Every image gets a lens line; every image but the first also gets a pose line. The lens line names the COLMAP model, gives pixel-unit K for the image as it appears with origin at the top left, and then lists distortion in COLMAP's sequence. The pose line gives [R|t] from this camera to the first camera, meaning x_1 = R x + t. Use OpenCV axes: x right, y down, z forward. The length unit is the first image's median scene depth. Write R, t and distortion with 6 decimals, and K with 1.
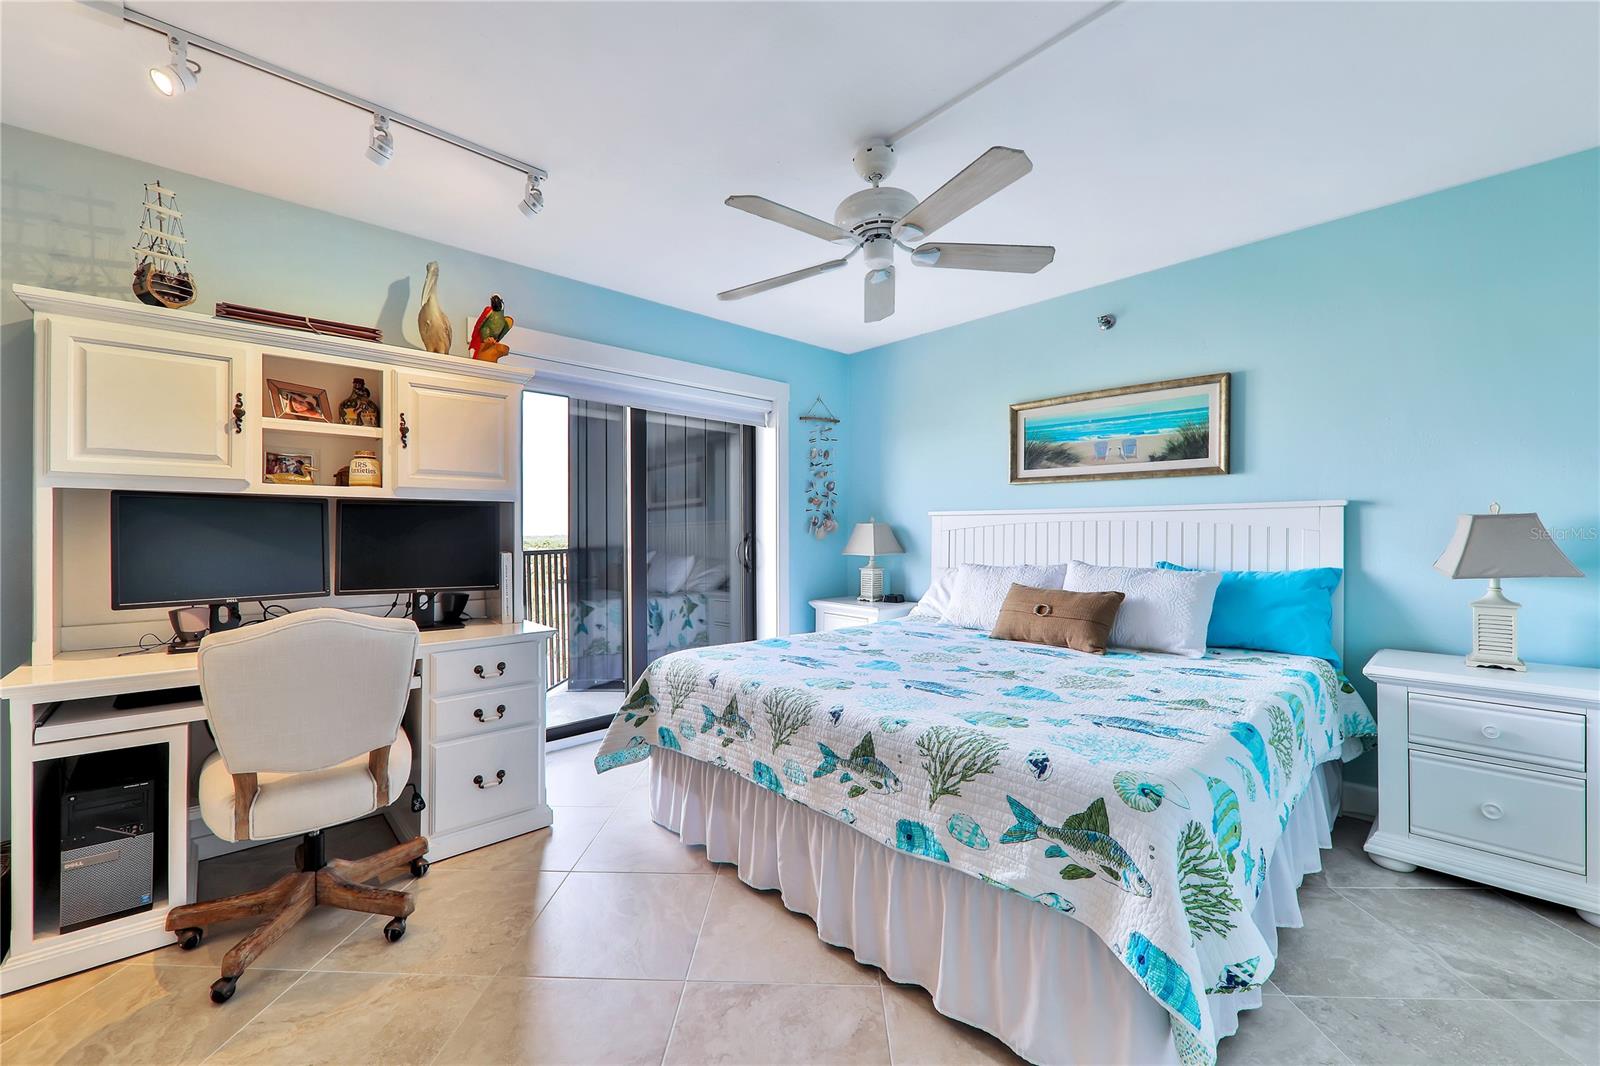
lens RADIAL K [[602.8, 0, 800.0], [0, 602.8, 533.0], [0, 0, 1]] dist [0.011566, -0.006576]
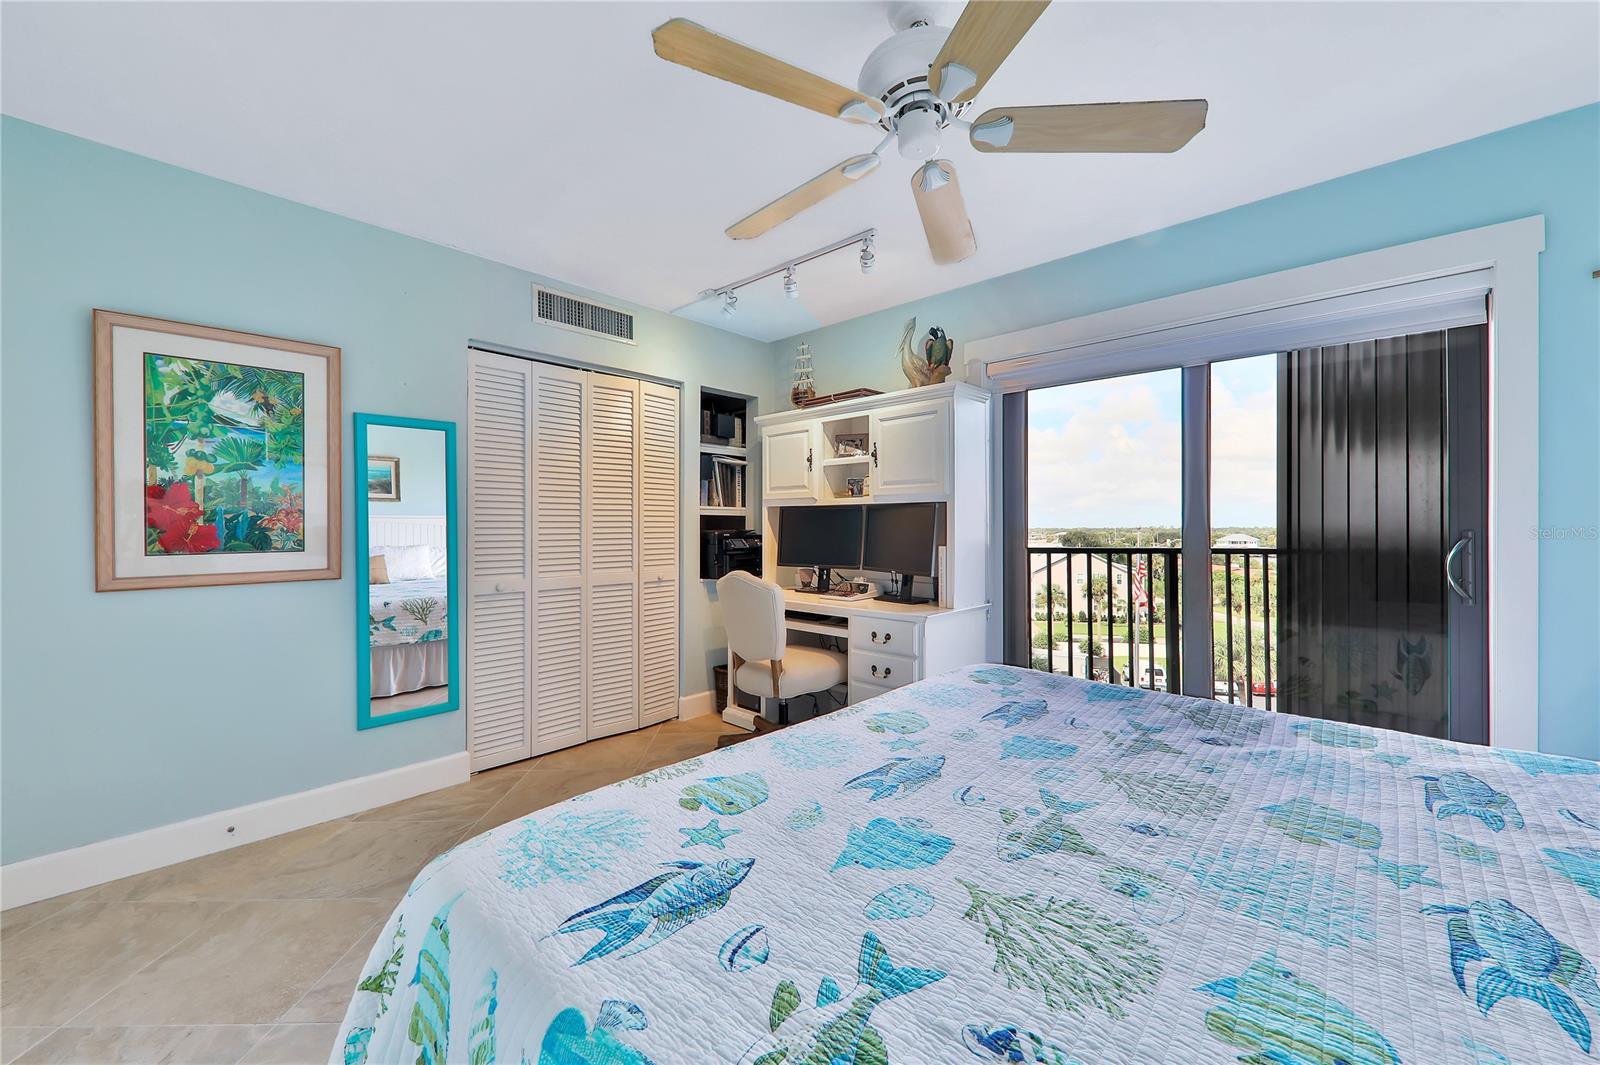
lens RADIAL K [[602.8, 0, 800.0], [0, 602.8, 532.5], [0, 0, 1]] dist [0.011566, -0.006576]
pose [[0.100518, 0.013884, -0.994838, 0.749682], [-0.000034, 0.999903, 0.013952, -0.010669], [0.994935, -0.001368, 0.100508, 0.726410]]
